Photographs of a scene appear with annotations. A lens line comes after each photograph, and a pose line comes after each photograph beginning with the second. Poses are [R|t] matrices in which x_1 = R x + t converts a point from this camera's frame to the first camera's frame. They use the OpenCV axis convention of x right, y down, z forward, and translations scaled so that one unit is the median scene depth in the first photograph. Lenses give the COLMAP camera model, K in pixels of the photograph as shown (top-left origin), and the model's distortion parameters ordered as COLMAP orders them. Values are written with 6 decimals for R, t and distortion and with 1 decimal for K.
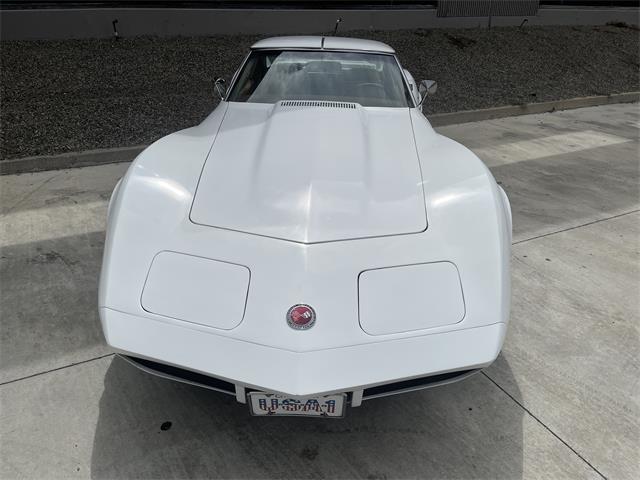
lens RADIAL K [[486.0, 0, 322.0], [0, 486.0, 238.4], [0, 0, 1]] dist [0.083307, -0.115091]
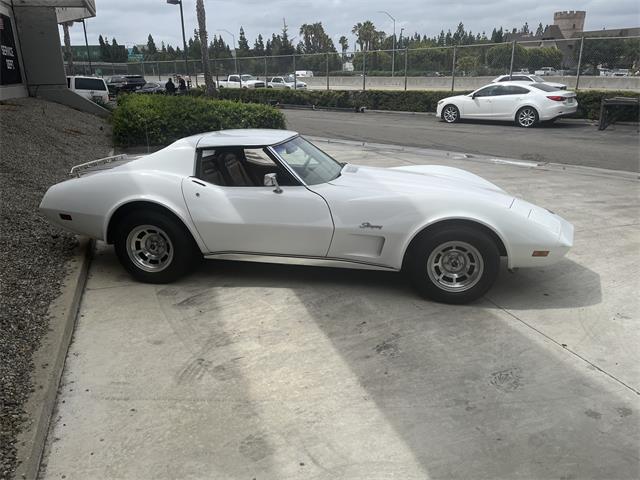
lens RADIAL K [[486.0, 0, 324.7], [0, 486.0, 239.6], [0, 0, 1]] dist [0.083307, -0.115091]
pose [[0.127191, -0.320936, 0.938521, -1.506708], [0.428458, 0.871151, 0.239832, -0.479880], [-0.894565, 0.371613, 0.248310, 0.787687]]
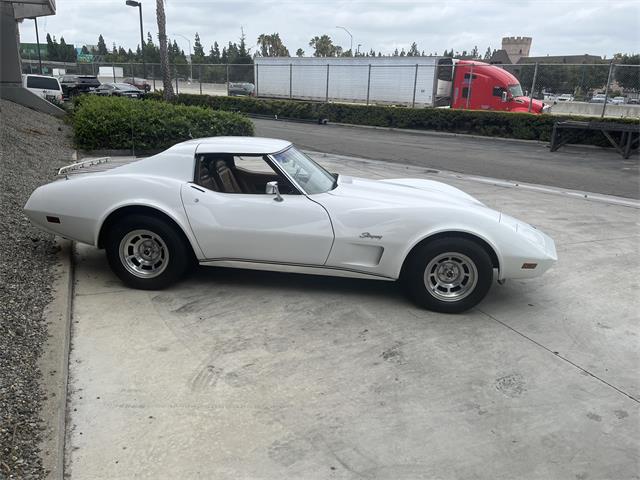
lens RADIAL K [[486.0, 0, 321.7], [0, 486.0, 240.7], [0, 0, 1]] dist [0.083307, -0.115091]
pose [[0.046819, -0.300527, 0.952624, -1.536799], [0.386791, 0.884727, 0.260098, -0.532331], [-0.920978, 0.356289, 0.157663, 0.901816]]
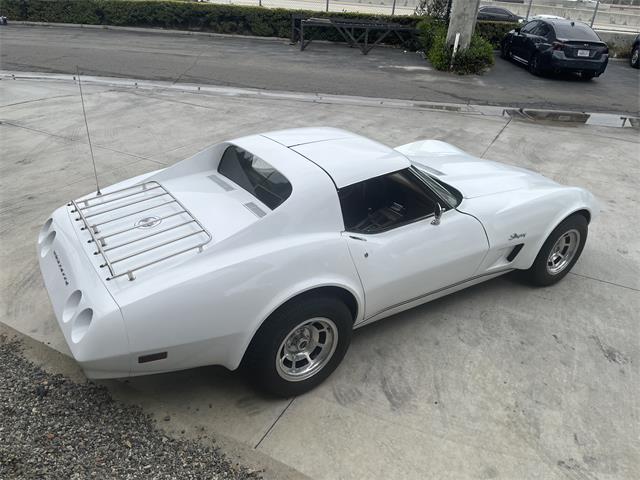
lens RADIAL K [[486.0, 0, 318.6], [0, 486.0, 241.0], [0, 0, 1]] dist [0.083307, -0.115091]
pose [[-0.575218, -0.421025, 0.701329, -0.859647], [0.290893, 0.696041, 0.656436, -1.083125], [-0.764530, 0.581606, -0.277901, 1.700008]]
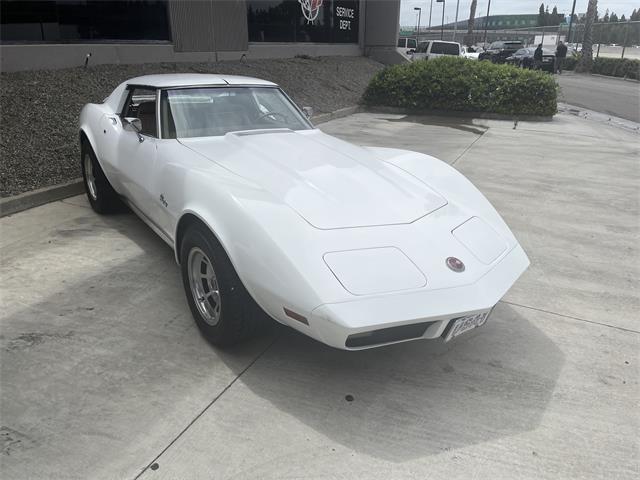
lens RADIAL K [[486.0, 0, 324.8], [0, 486.0, 237.6], [0, 0, 1]] dist [0.083307, -0.115091]
pose [[0.793284, -0.216949, 0.568889, -0.606680], [0.248052, 0.968463, 0.023433, -0.024940], [-0.556031, 0.122525, 0.822081, 0.004203]]
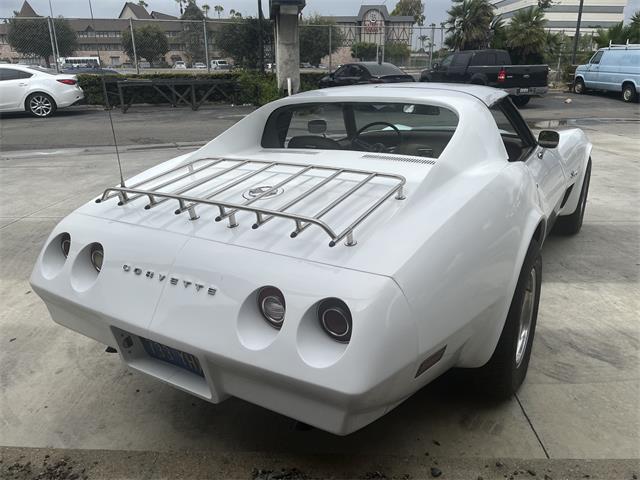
lens RADIAL K [[486.0, 0, 324.7], [0, 486.0, 239.8], [0, 0, 1]] dist [0.083307, -0.115091]
pose [[-0.869864, -0.164143, 0.465182, -0.342656], [0.210222, 0.729746, 0.650598, -0.911570], [-0.446256, 0.663723, -0.600273, 2.033715]]
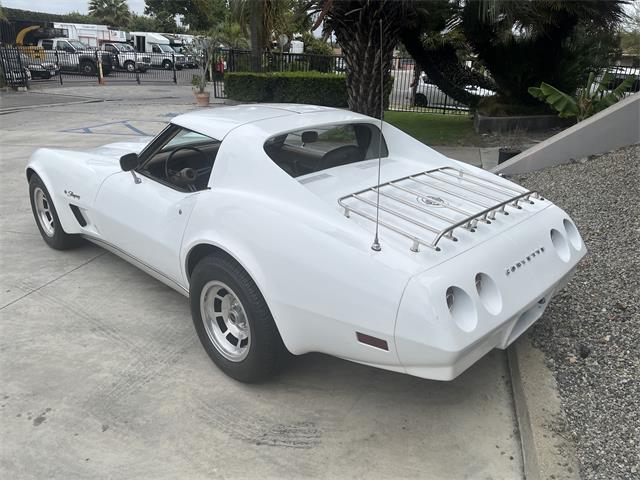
lens RADIAL K [[486.0, 0, 318.1], [0, 486.0, 239.3], [0, 0, 1]] dist [0.083307, -0.115091]
pose [[-0.682424, 0.238983, -0.690786, 0.704353], [-0.331325, 0.741250, 0.583756, -0.936800], [0.651553, 0.627244, -0.426666, 1.925372]]
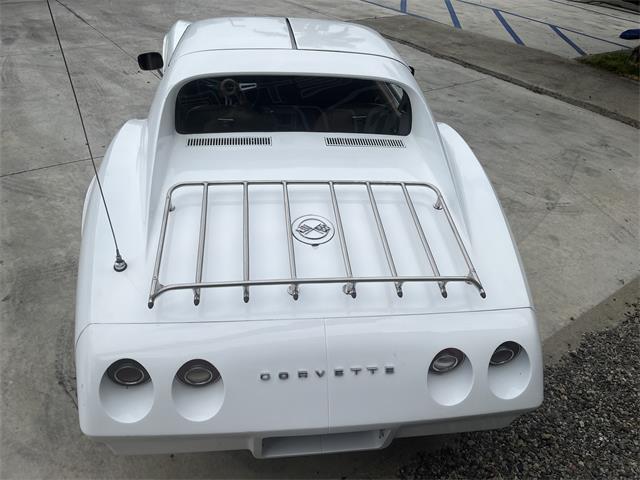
lens RADIAL K [[486.0, 0, 318.8], [0, 486.0, 243.2], [0, 0, 1]] dist [0.083307, -0.115091]
pose [[-0.985385, 0.016095, -0.169581, 0.100957], [-0.142498, 0.467571, 0.872394, -1.061881], [0.093332, 0.883809, -0.458444, 1.939750]]
